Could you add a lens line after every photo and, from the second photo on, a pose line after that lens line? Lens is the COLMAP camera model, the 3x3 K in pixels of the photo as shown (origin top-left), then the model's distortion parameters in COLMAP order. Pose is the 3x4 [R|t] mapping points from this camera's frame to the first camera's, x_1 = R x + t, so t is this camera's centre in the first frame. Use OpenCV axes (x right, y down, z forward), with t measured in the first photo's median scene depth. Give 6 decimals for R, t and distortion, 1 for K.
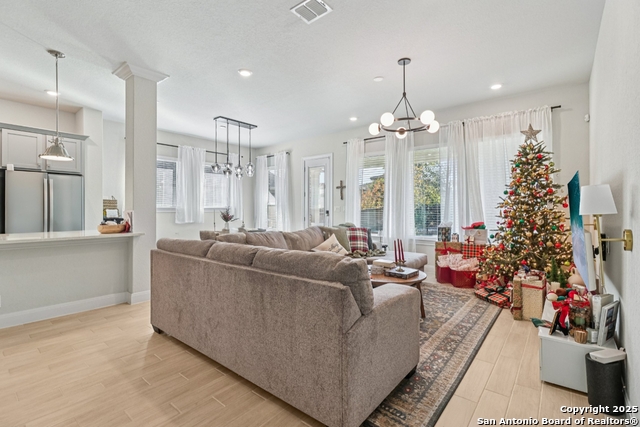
lens RADIAL K [[296.2, 0, 324.8], [0, 296.2, 208.8], [0, 0, 1]] dist [0.002528, -0.000373]
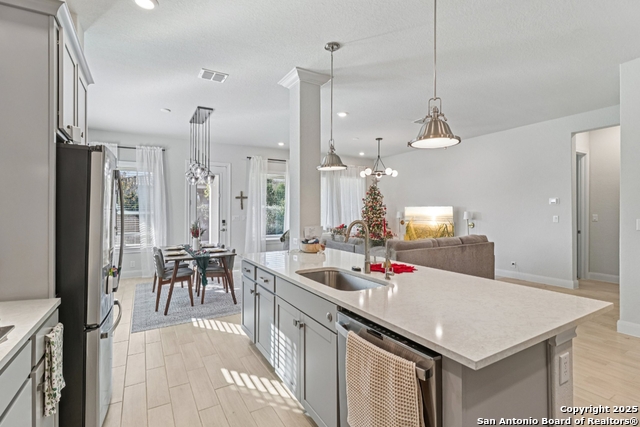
lens RADIAL K [[296.2, 0, 321.2], [0, 296.2, 210.0], [0, 0, 1]] dist [0.002528, -0.000373]
pose [[0.353993, 0.006102, 0.935228, -1.124131], [0.004208, 0.999958, -0.008117, -0.024721], [-0.935239, 0.006809, 0.353952, 0.480030]]
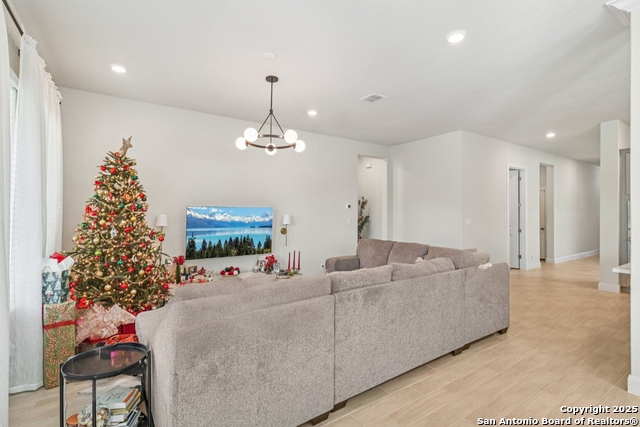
lens RADIAL K [[296.2, 0, 316.8], [0, 296.2, 214.3], [0, 0, 1]] dist [0.002528, -0.000373]
pose [[-0.946954, -0.000995, 0.321367, -0.138341], [-0.001218, 0.999999, -0.000493, -0.027333], [-0.321366, -0.000858, -0.946955, 1.331117]]
